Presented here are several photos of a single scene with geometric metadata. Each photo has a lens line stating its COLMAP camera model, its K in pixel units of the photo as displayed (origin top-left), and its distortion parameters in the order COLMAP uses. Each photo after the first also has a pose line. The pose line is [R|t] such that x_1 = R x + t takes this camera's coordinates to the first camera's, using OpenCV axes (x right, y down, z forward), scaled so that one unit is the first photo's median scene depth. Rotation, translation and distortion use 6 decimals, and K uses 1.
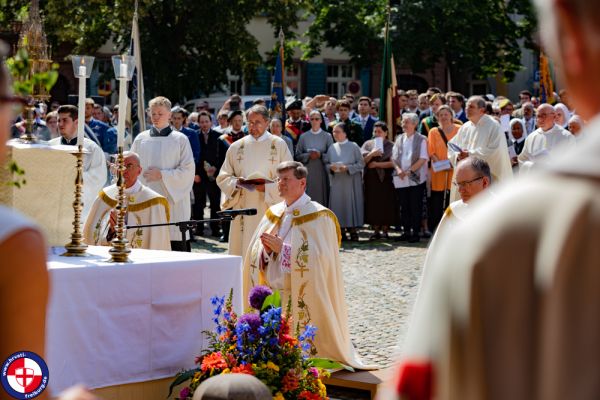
lens RADIAL K [[1515.3, 0, 317.9], [0, 1515.3, 219.4], [0, 0, 1]] dist [0.018923, -0.733034]
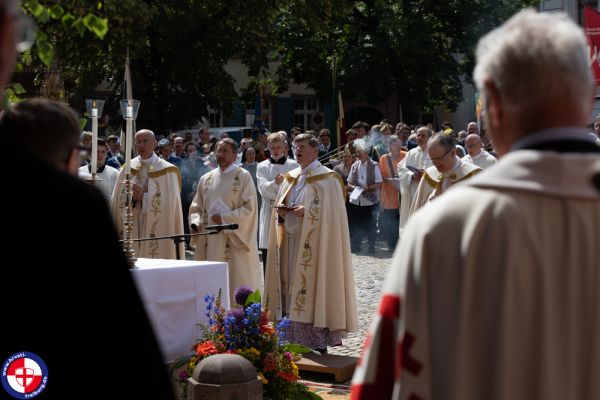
lens RADIAL K [[1515.3, 0, 317.9], [0, 1515.3, 219.4], [0, 0, 1]] dist [0.018923, -0.733034]
pose [[0.999664, -0.012715, 0.022606, -0.004740], [0.013010, 0.999831, -0.012973, 0.006320], [-0.022437, 0.013262, 0.999660, -0.223656]]
